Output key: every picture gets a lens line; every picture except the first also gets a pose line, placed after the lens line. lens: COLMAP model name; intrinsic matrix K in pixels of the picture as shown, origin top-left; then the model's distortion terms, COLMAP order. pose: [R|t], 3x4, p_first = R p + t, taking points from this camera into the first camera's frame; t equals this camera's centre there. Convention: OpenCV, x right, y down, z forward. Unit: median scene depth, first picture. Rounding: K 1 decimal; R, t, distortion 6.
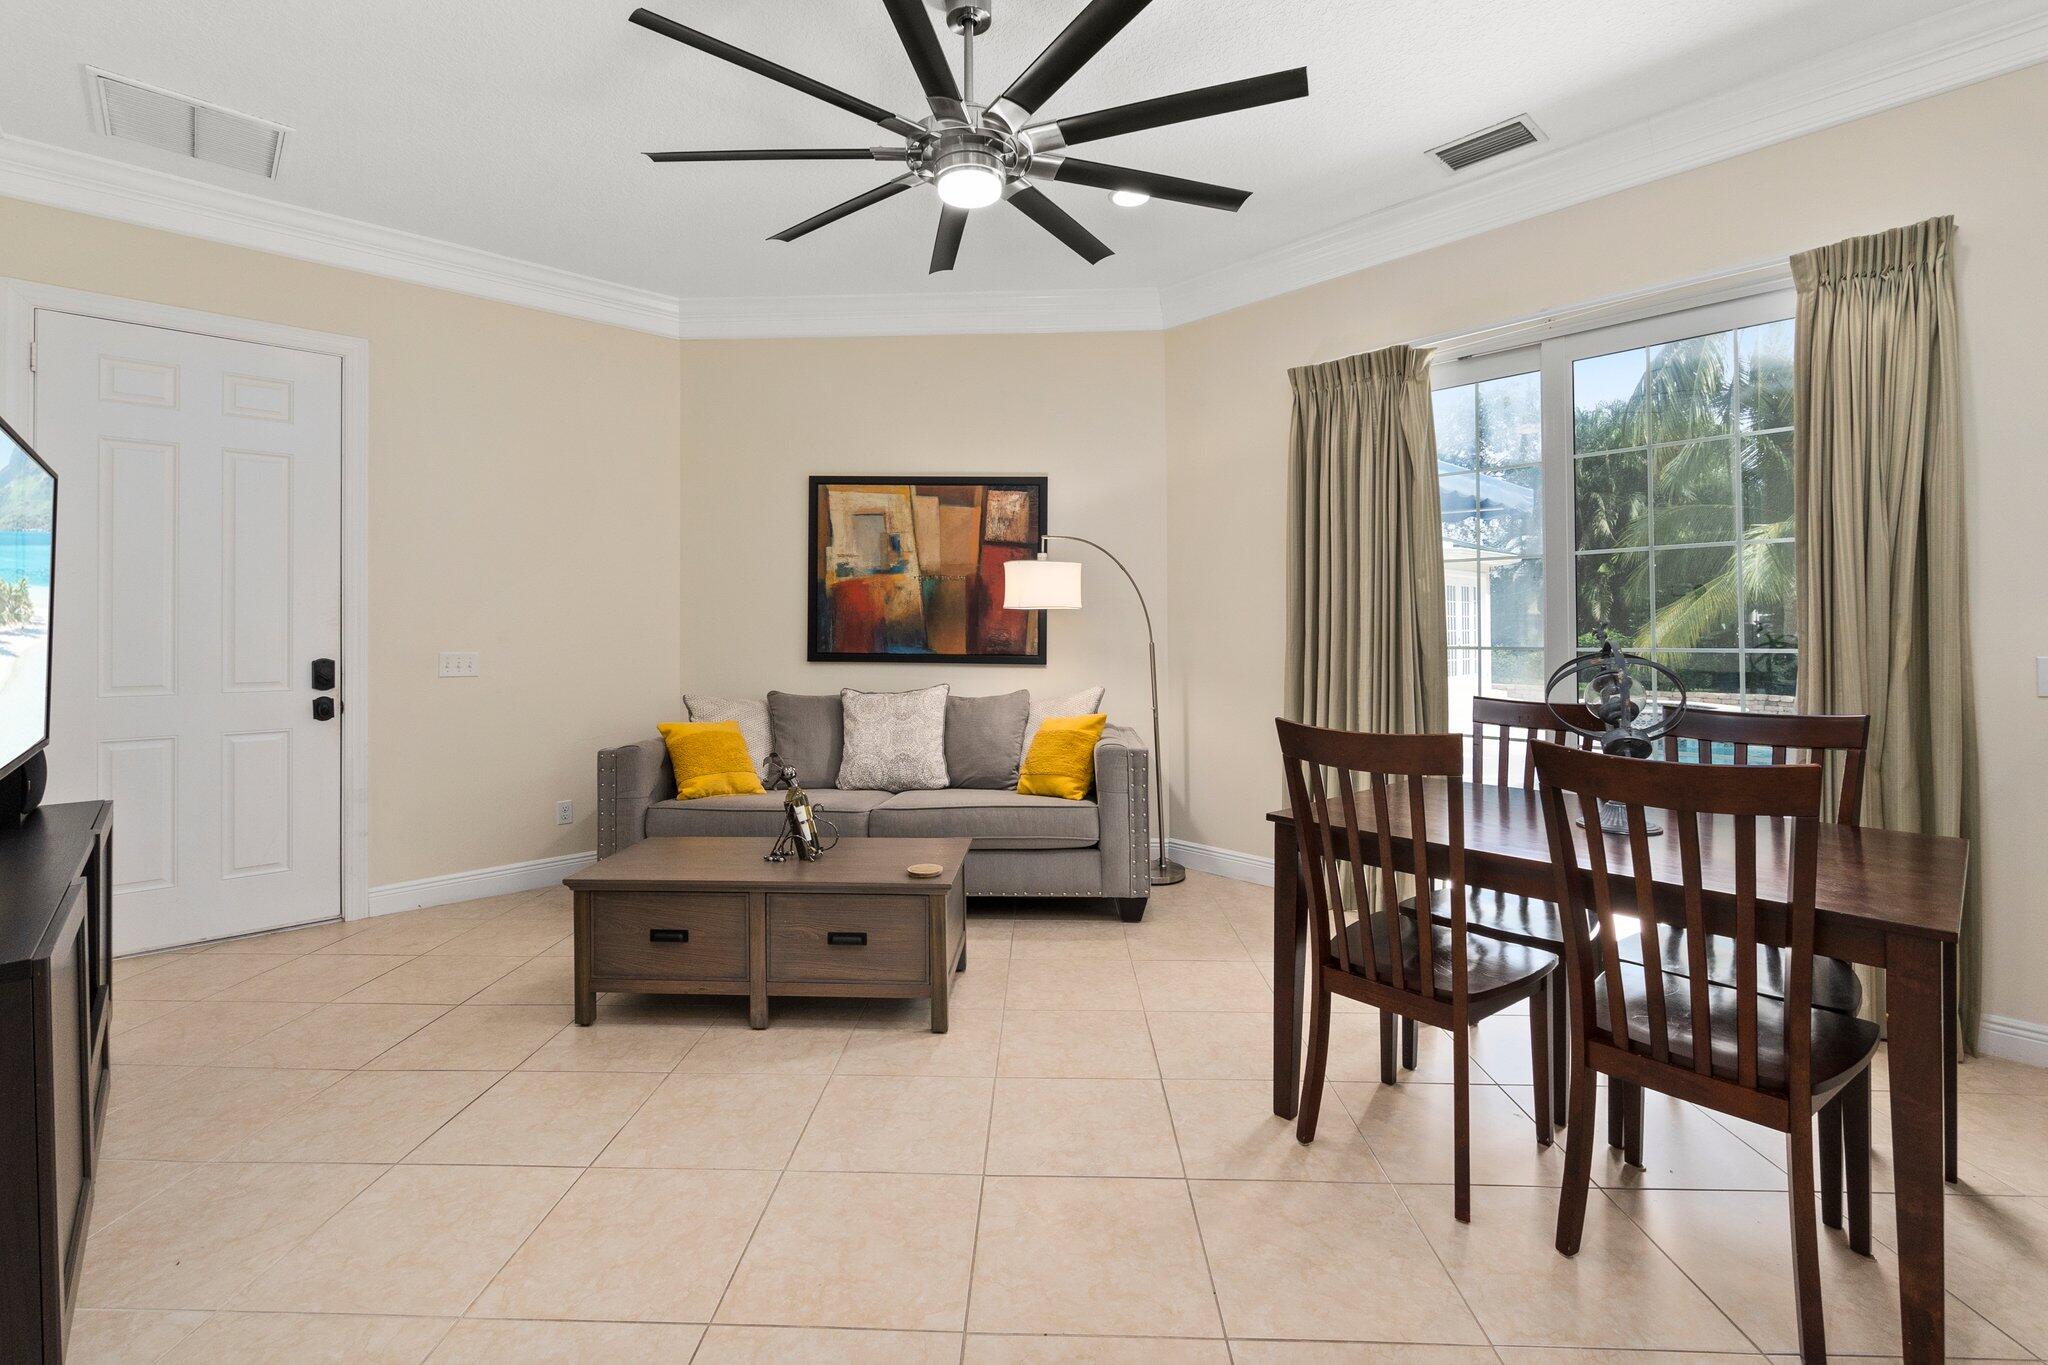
lens RADIAL K [[895.4, 0, 997.4], [0, 895.4, 630.6], [0, 0, 1]] dist [-0.004806, 0.001971]
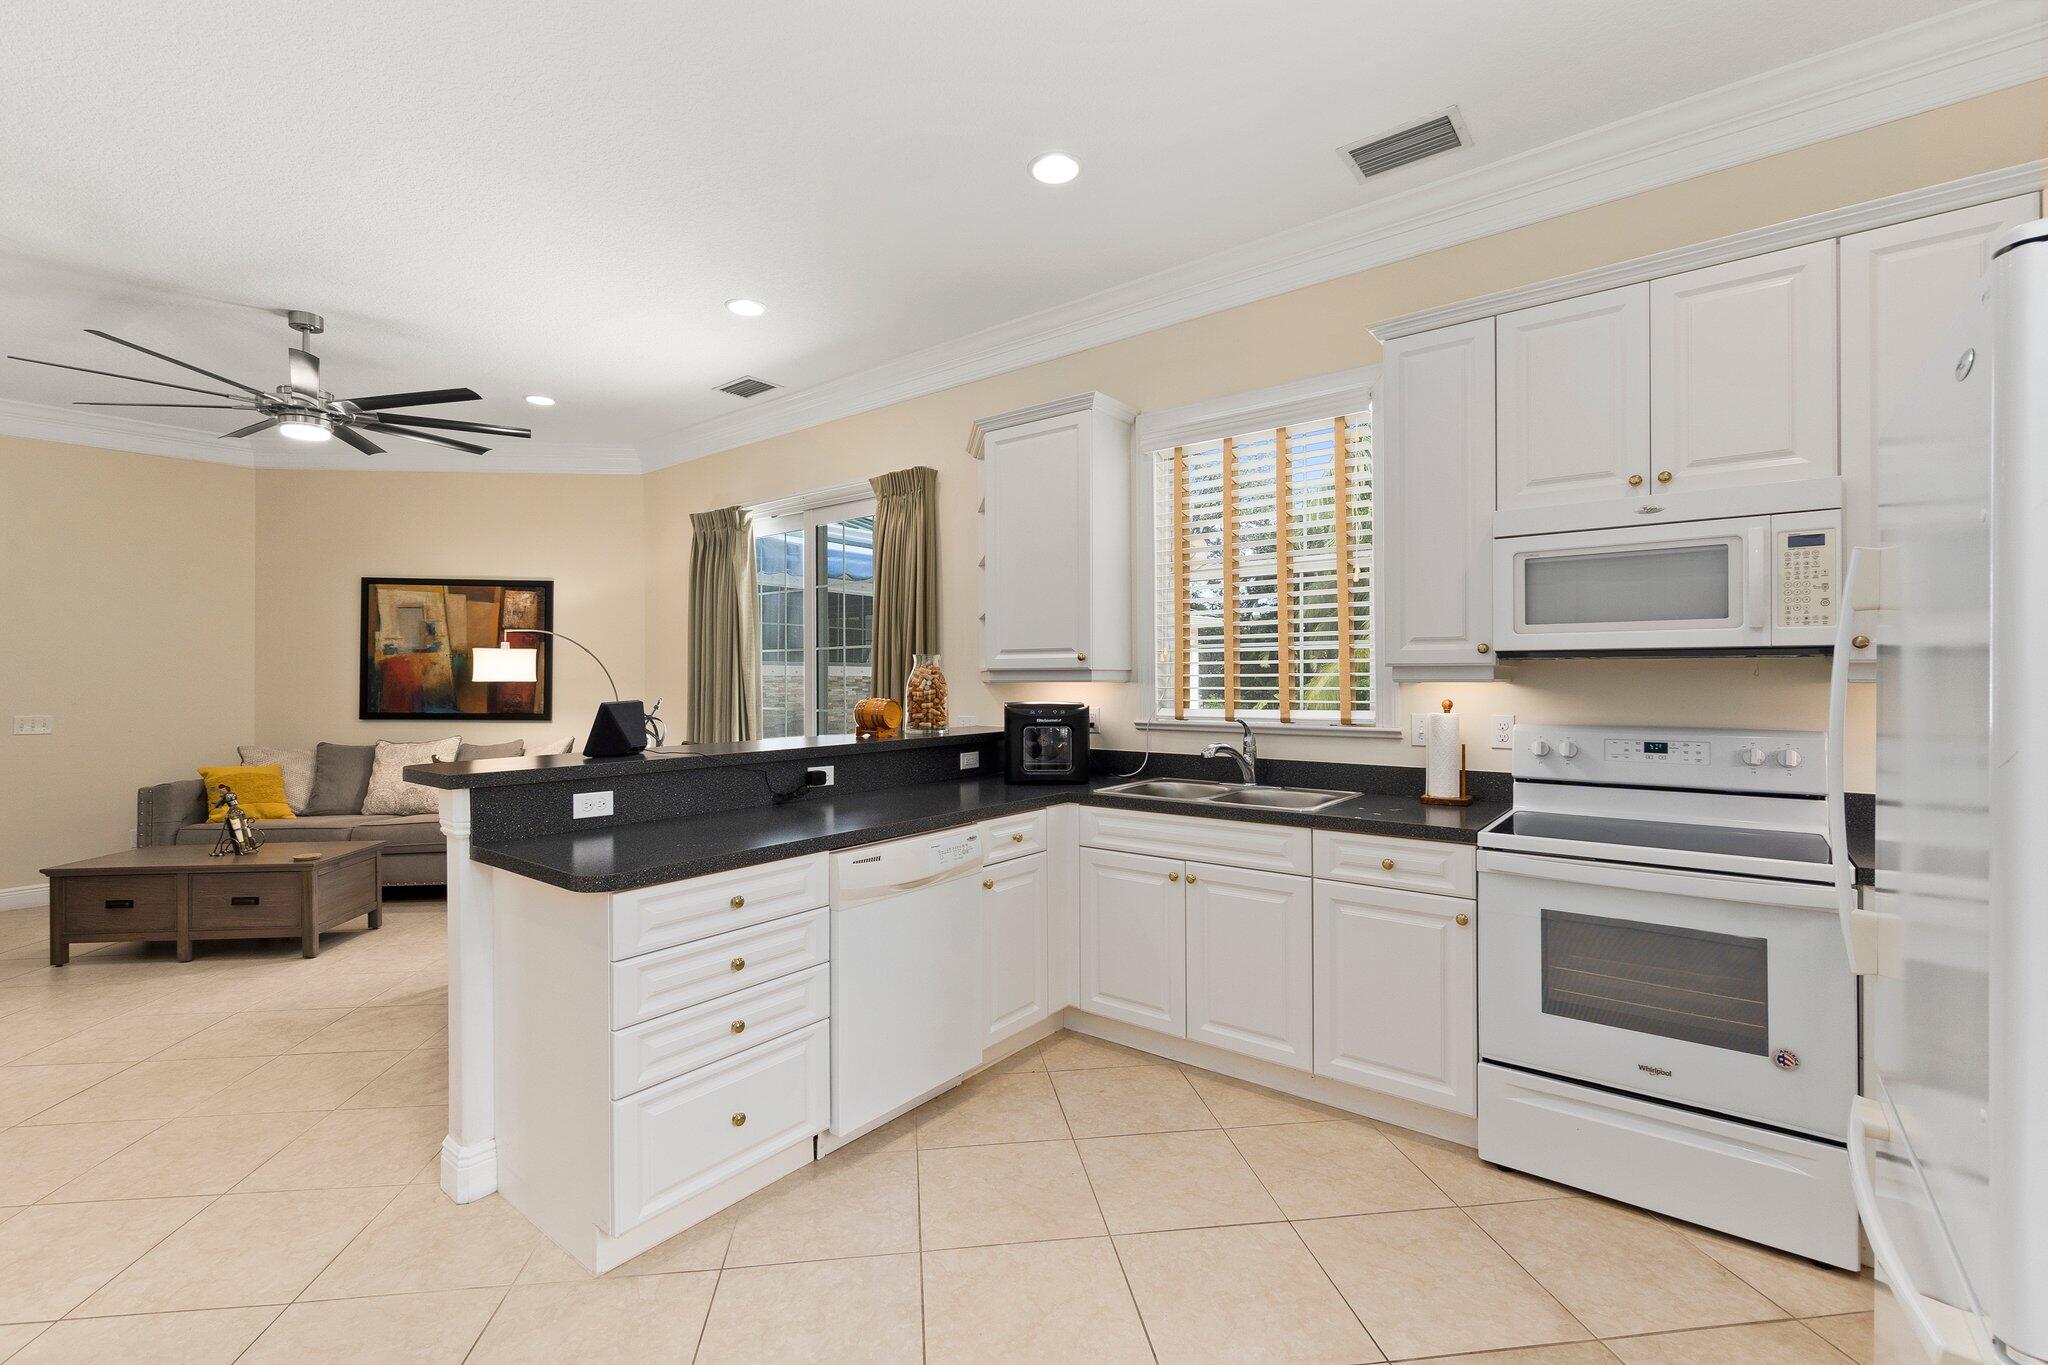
lens RADIAL K [[895.4, 0, 1003.3], [0, 895.4, 675.4], [0, 0, 1]] dist [-0.004806, 0.001971]
pose [[0.990010, -0.000534, 0.140997, 0.552986], [0.000838, 0.999997, -0.002098, -0.027146], [-0.140995, 0.002195, 0.990008, -0.437983]]
